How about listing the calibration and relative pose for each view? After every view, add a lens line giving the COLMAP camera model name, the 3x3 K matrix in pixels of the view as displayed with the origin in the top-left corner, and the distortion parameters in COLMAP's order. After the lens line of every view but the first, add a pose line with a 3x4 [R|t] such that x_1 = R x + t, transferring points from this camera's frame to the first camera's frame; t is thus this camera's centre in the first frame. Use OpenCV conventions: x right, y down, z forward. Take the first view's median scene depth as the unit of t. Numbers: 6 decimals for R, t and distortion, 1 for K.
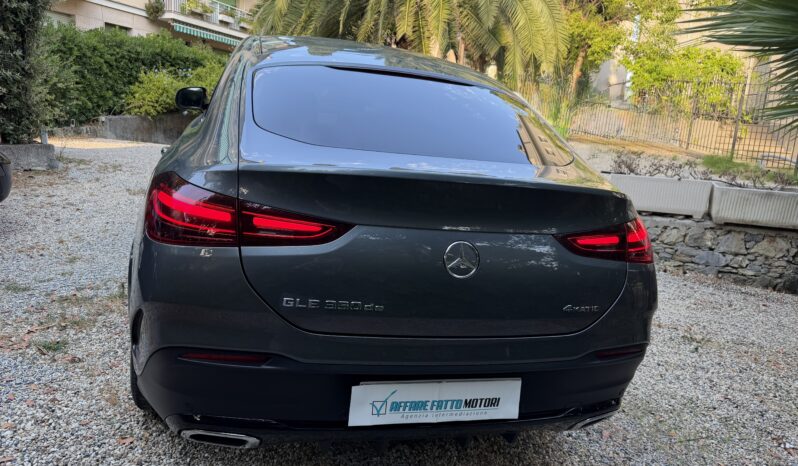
lens RADIAL K [[558.3, 0, 399.0], [0, 558.3, 233.0], [0, 0, 1]] dist [0.133286, -0.244551]
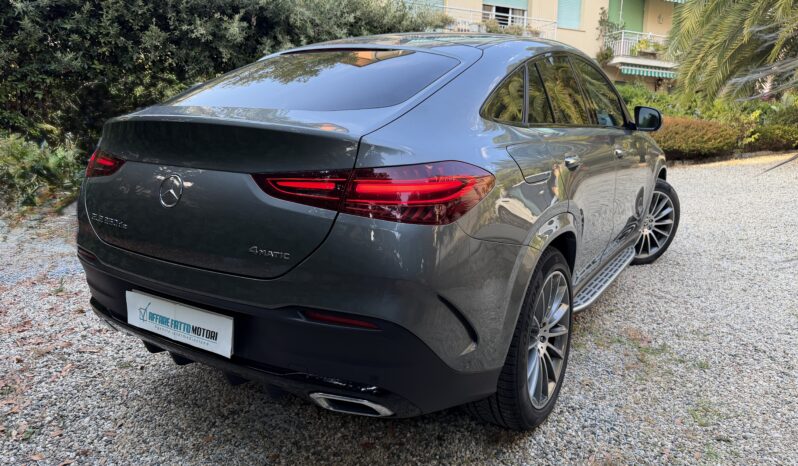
lens RADIAL K [[558.3, 0, 399.0], [0, 558.3, 233.0], [0, 0, 1]] dist [0.133286, -0.244551]
pose [[0.683038, 0.054858, -0.728320, 1.113755], [-0.114856, 0.992836, -0.032933, 0.103558], [0.721296, 0.106146, 0.684445, 0.496612]]
